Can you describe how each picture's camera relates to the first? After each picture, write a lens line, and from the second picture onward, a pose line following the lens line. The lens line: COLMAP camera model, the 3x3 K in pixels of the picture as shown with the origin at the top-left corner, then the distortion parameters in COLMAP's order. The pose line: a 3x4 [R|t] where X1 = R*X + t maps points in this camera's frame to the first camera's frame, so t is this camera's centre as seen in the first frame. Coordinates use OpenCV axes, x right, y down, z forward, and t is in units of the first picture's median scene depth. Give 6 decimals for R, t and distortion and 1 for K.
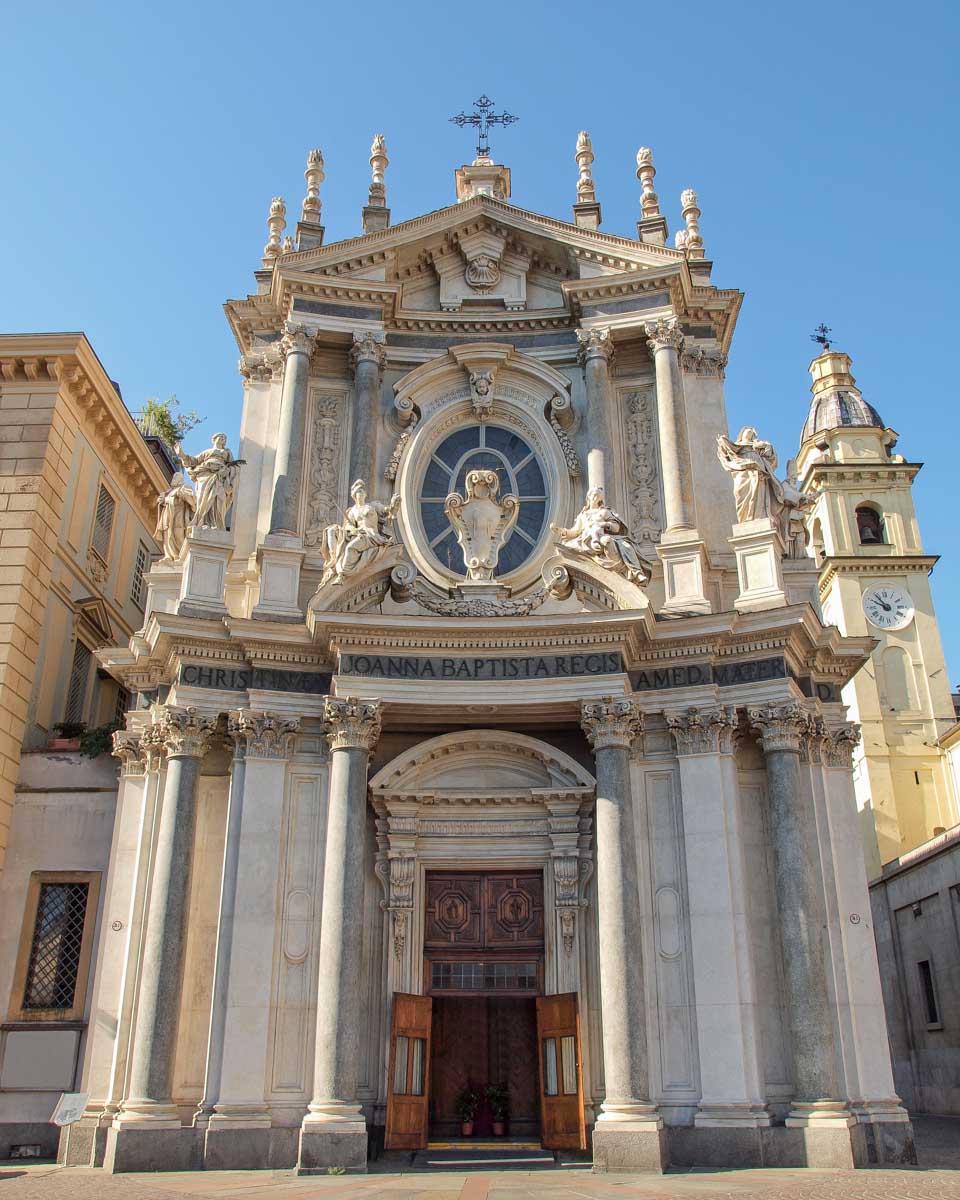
lens RADIAL K [[1115.9, 0, 478.1], [0, 1115.9, 443.3], [0, 0, 1]] dist [-0.083952, 0.054371]
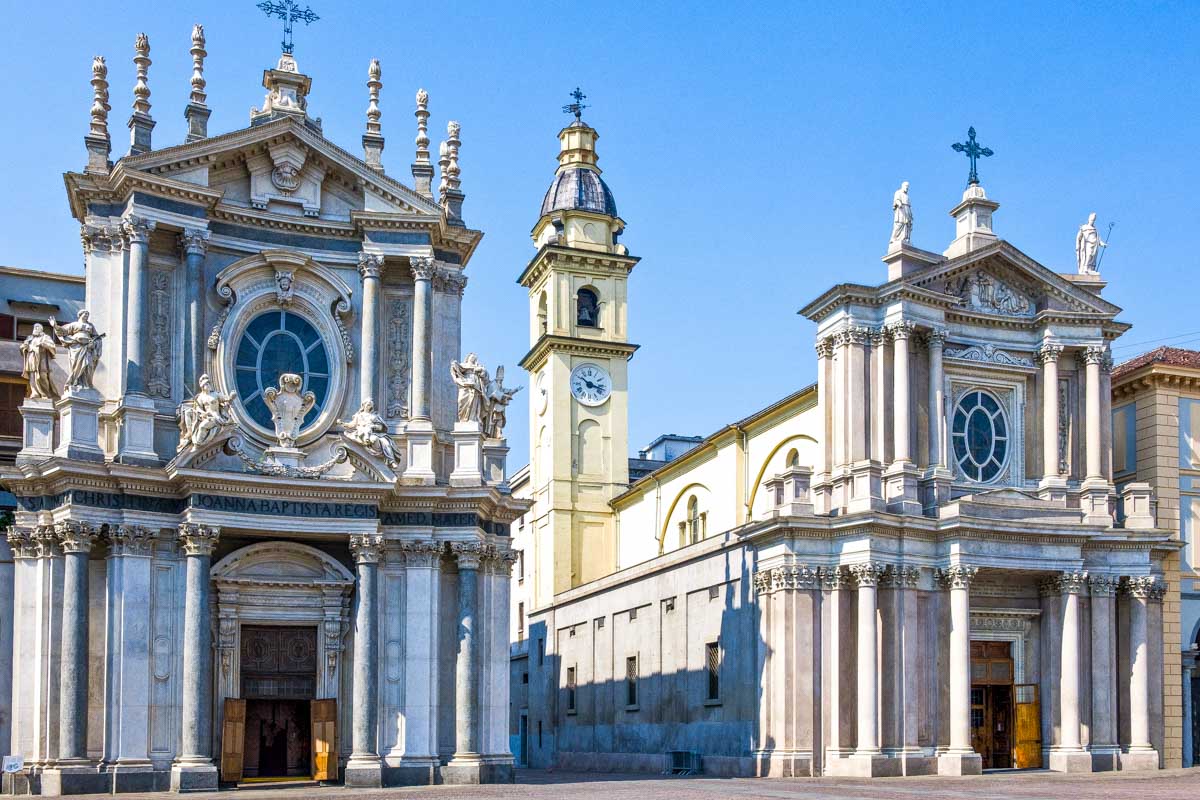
lens RADIAL K [[2971.4, 0, 600.0], [0, 2971.4, 400.0], [0, 0, 1]] dist [-0.040724, -0.106977]
pose [[0.966385, 0.021894, 0.256165, -0.605486], [-0.121374, 0.917199, 0.379492, -1.478915], [-0.226645, -0.397827, 0.889025, -2.582756]]
